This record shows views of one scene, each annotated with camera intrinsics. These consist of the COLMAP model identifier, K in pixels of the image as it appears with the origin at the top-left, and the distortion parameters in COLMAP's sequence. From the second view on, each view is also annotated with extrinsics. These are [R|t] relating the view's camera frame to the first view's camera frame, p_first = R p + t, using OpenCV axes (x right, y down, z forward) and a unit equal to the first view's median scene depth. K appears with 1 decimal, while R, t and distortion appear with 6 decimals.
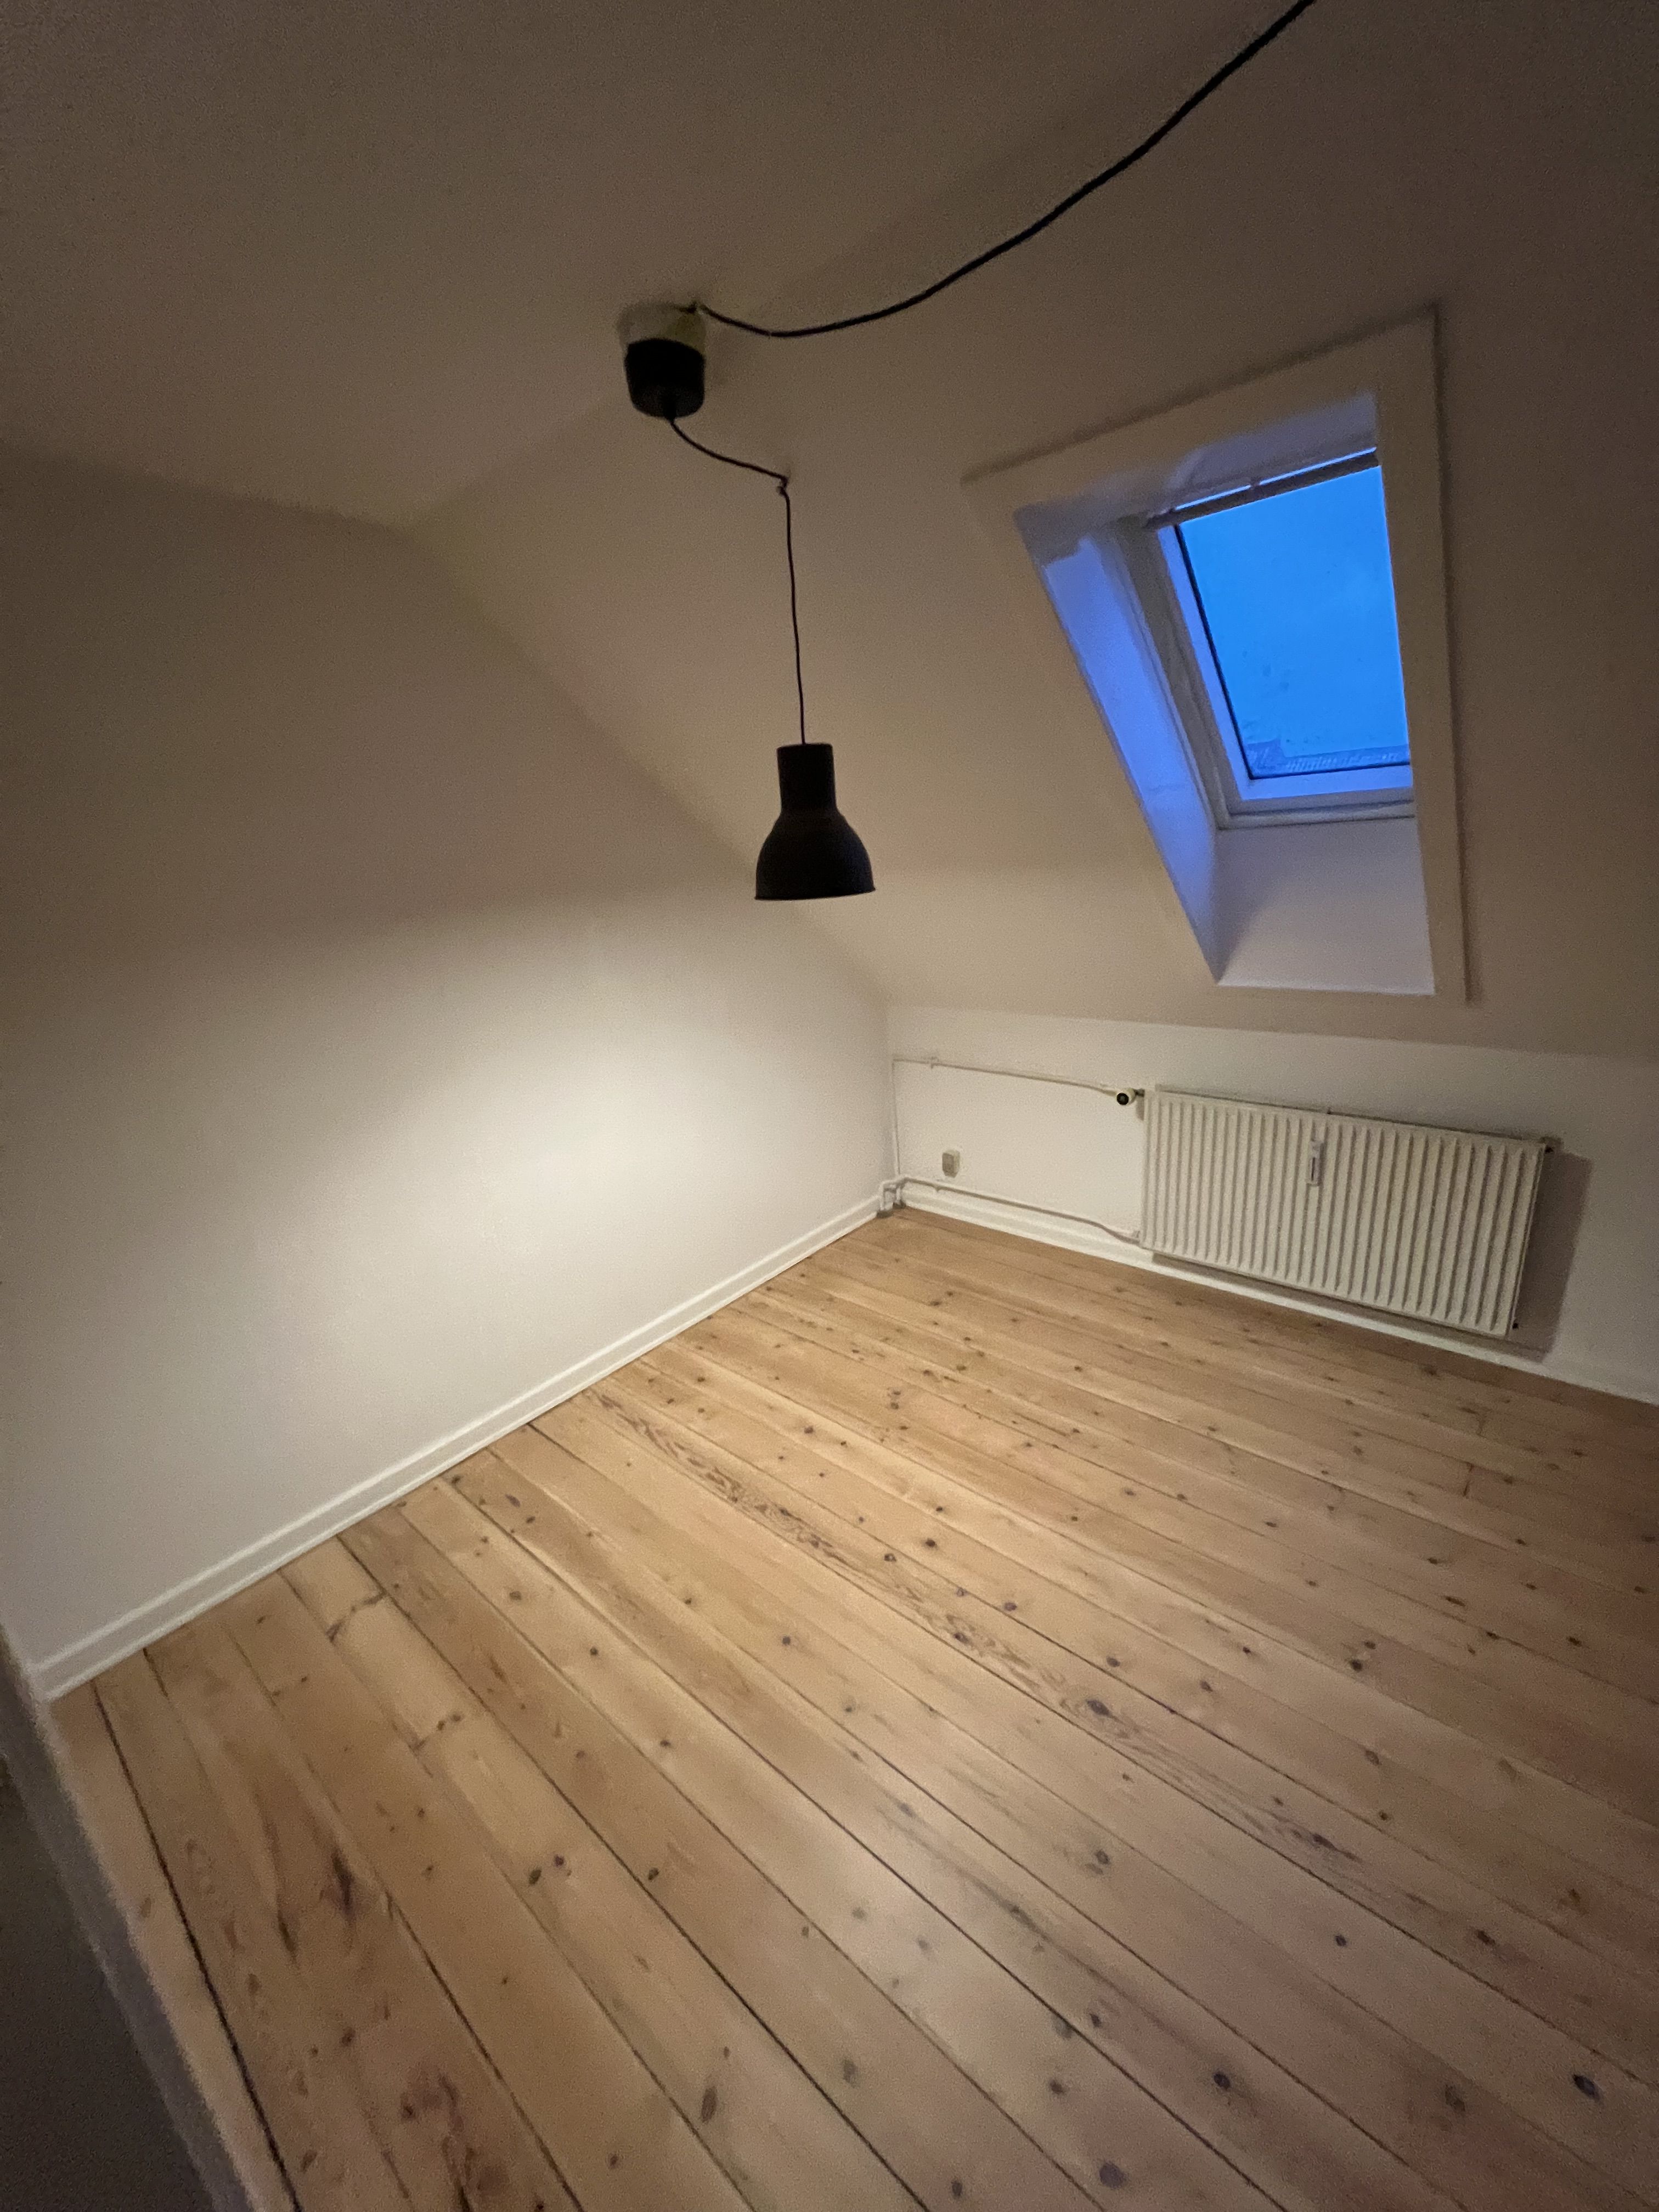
lens RADIAL K [[882.2, 0, 829.9], [0, 882.2, 1106.2], [0, 0, 1]] dist [-0.000365, -0.000192]
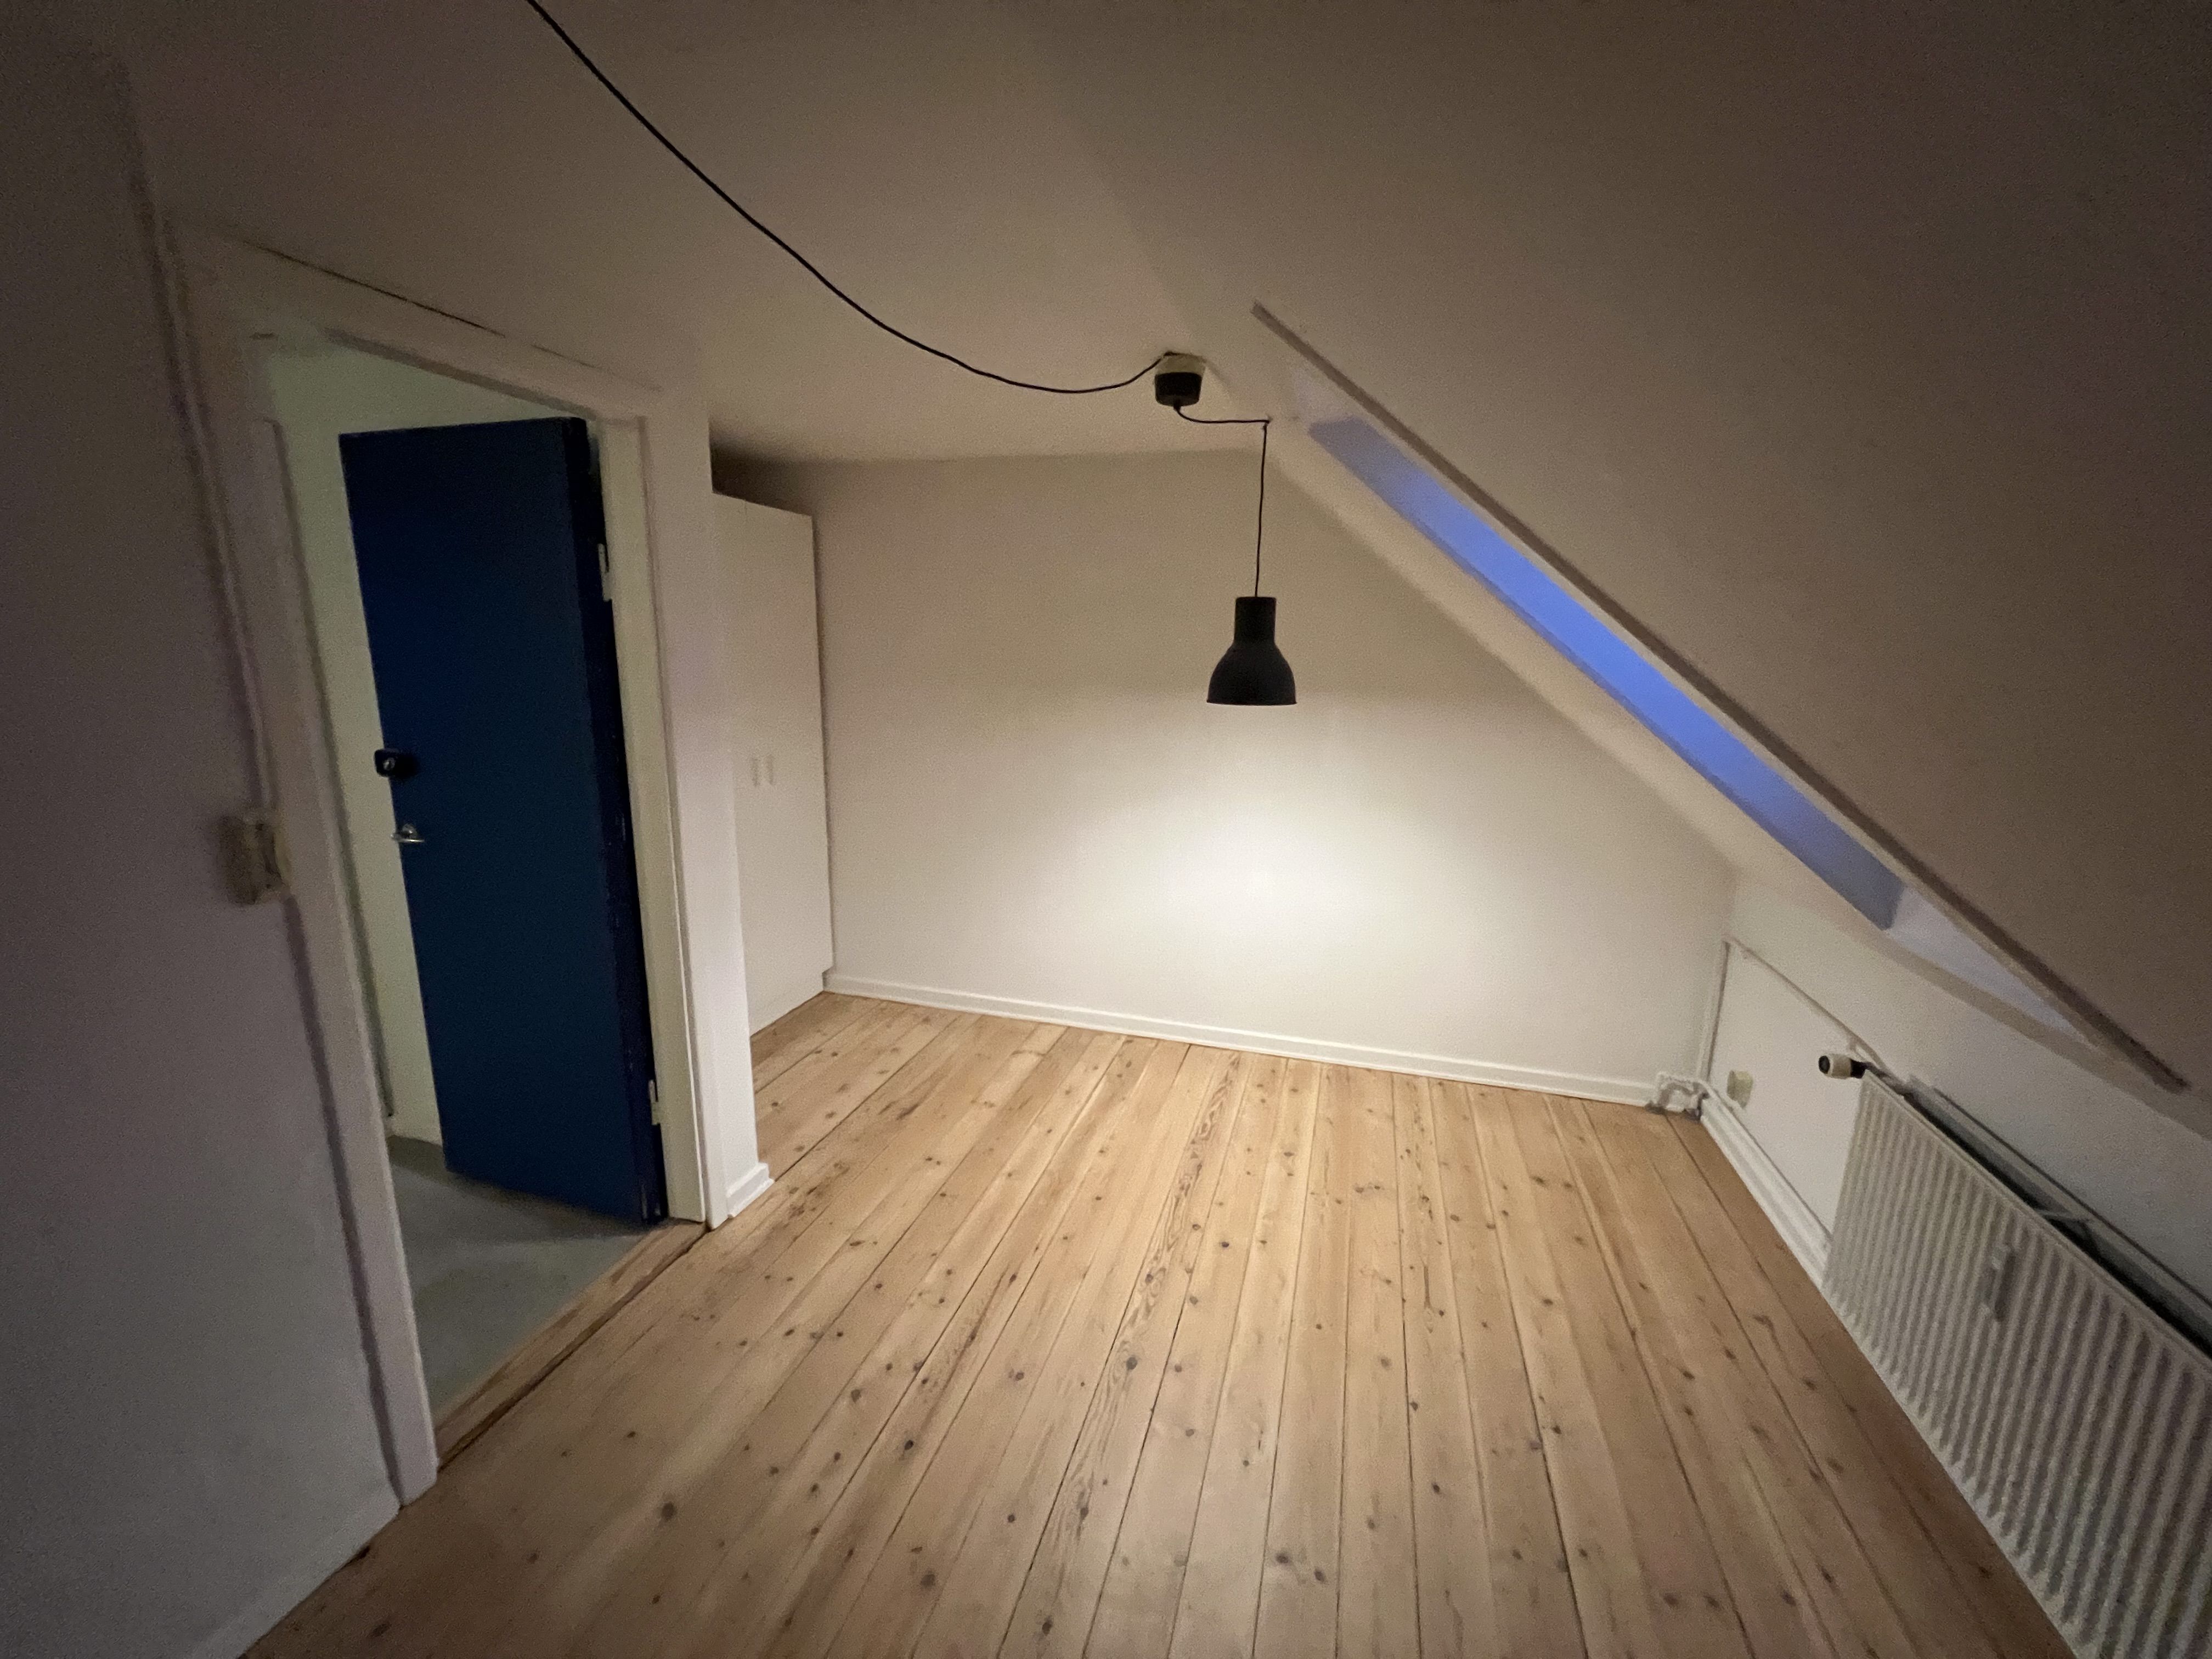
lens RADIAL K [[882.2, 0, 1106.0], [0, 882.2, 832.1], [0, 0, 1]] dist [-0.000365, -0.000192]
pose [[0.408172, 0.264375, -0.873786, 0.860586], [-0.313949, 0.939419, 0.137577, -0.129599], [0.857223, 0.218169, 0.466445, 0.167191]]
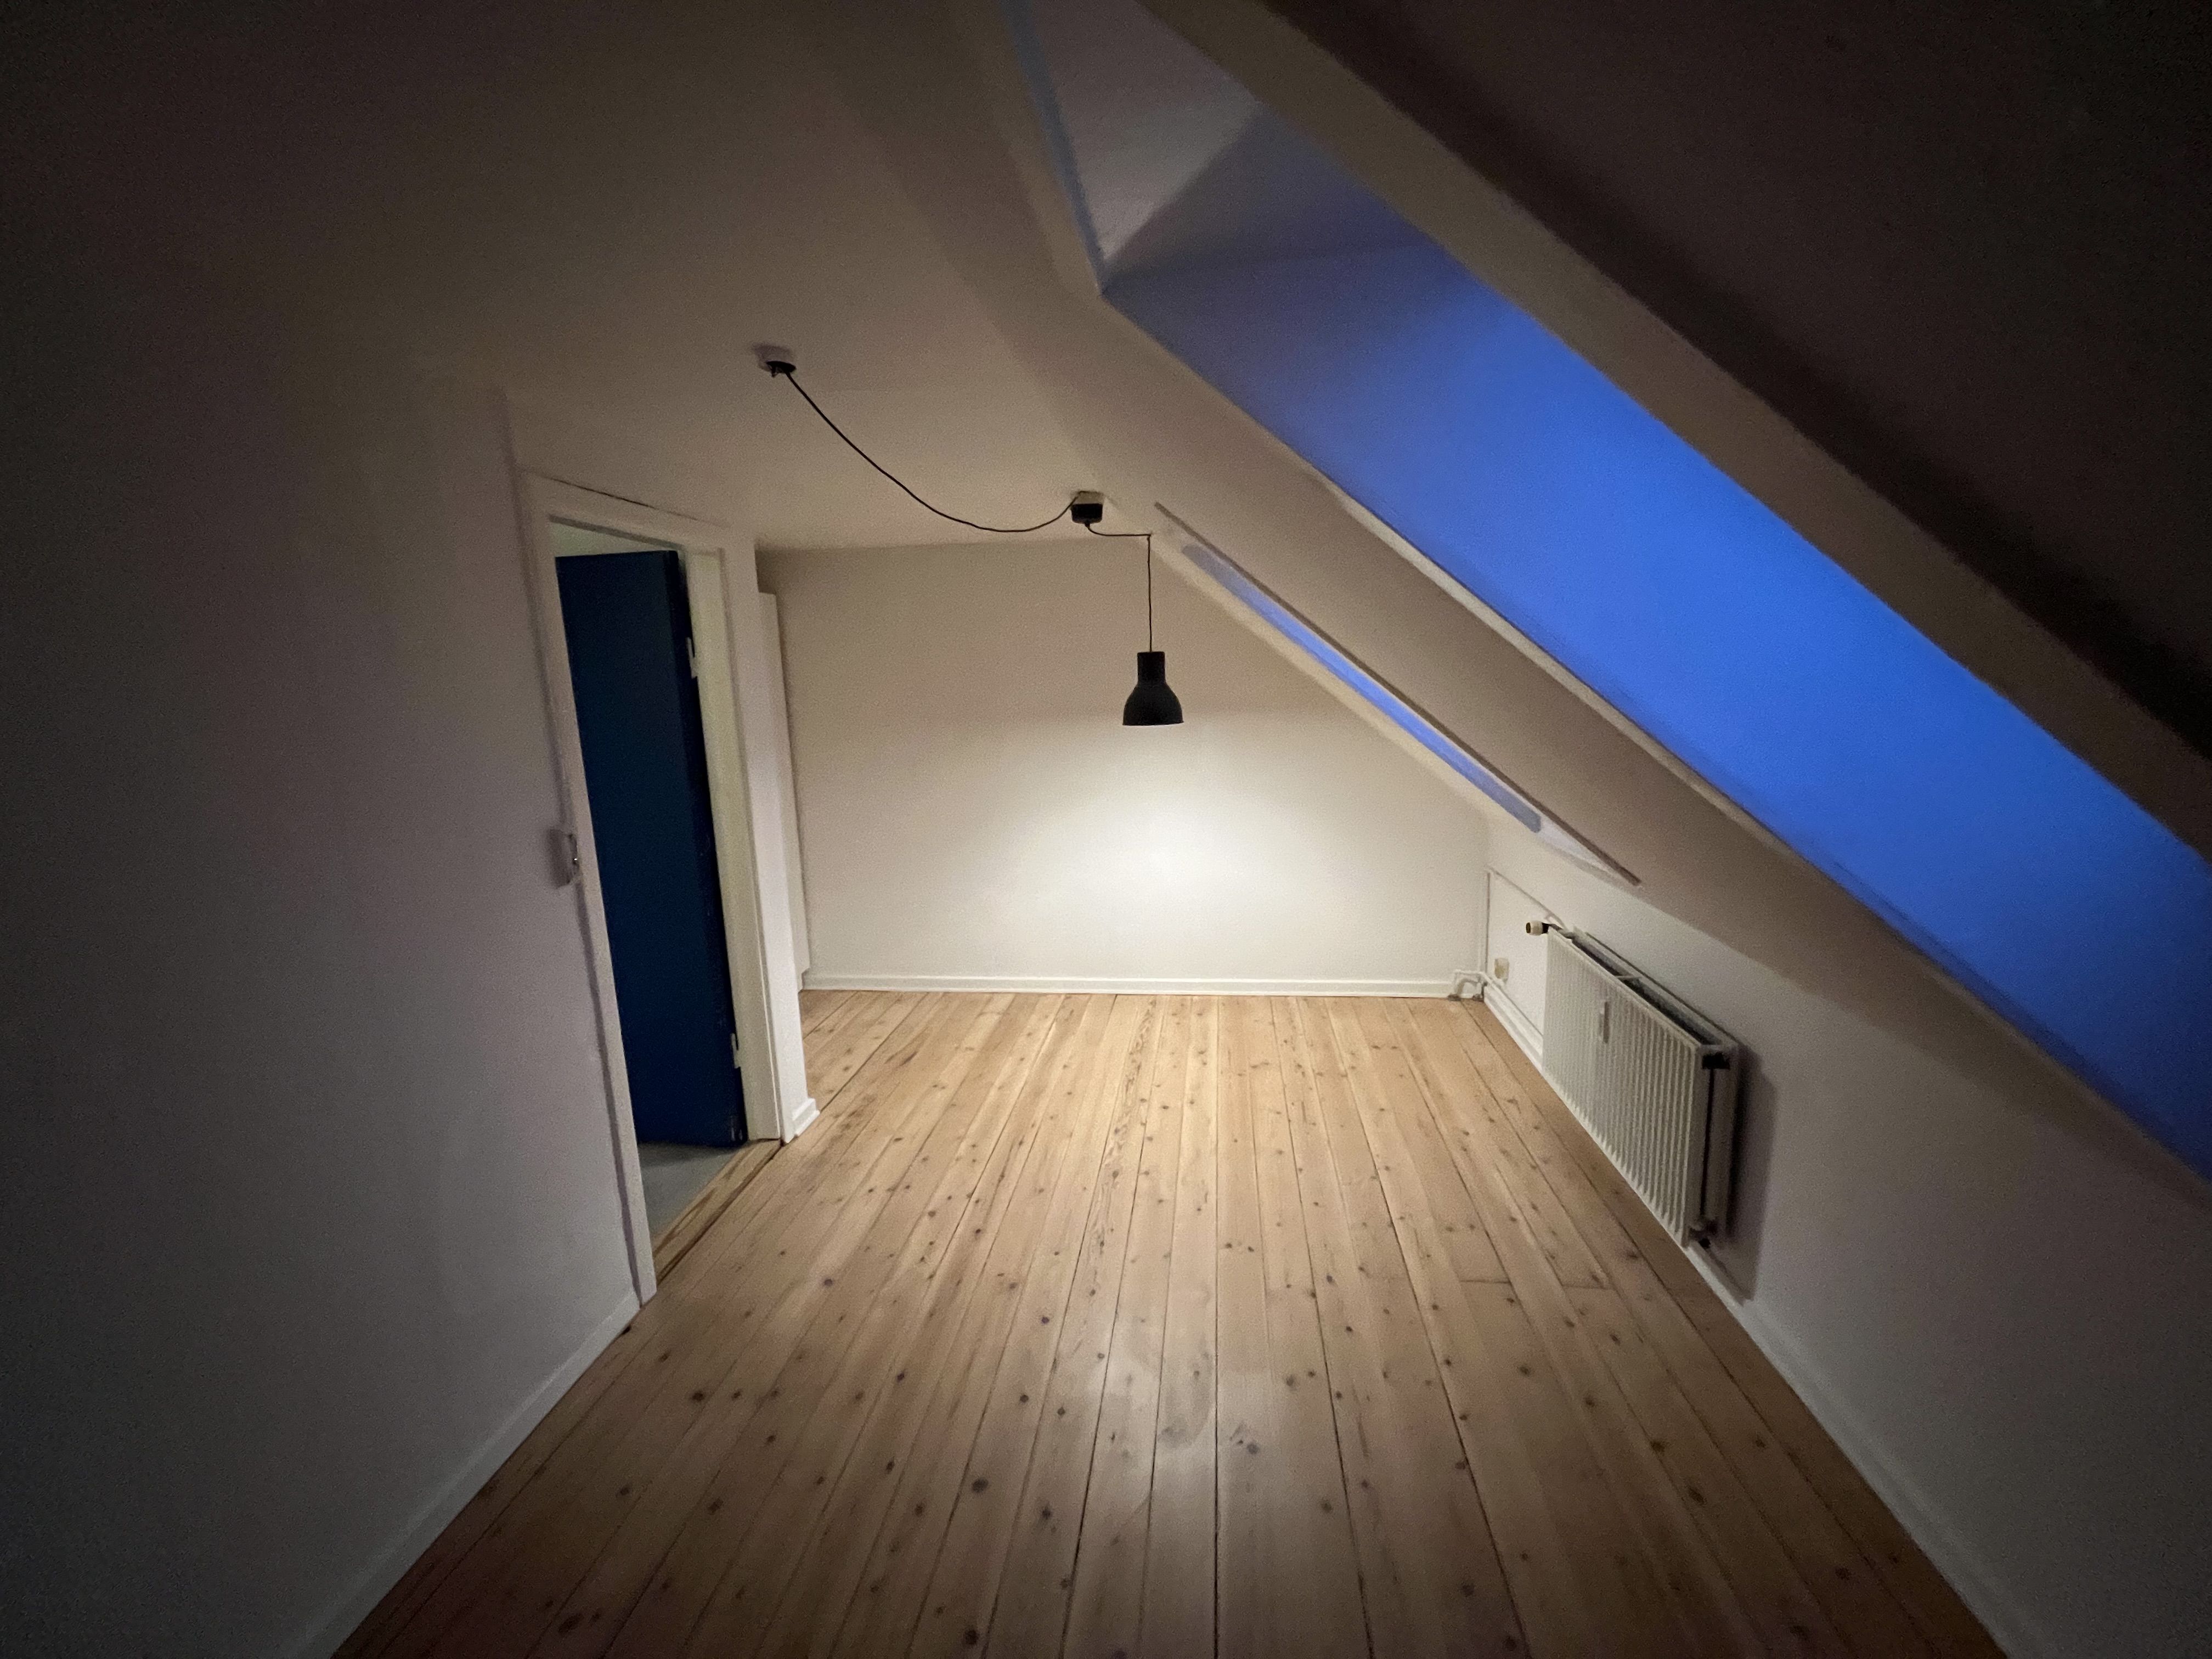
lens RADIAL K [[882.2, 0, 1107.7], [0, 882.2, 835.6], [0, 0, 1]] dist [-0.000365, -0.000192]
pose [[0.552282, 0.200950, -0.809076, 1.192872], [-0.251975, 0.965358, 0.067765, -0.081766], [0.794665, 0.166442, 0.583784, -0.140745]]
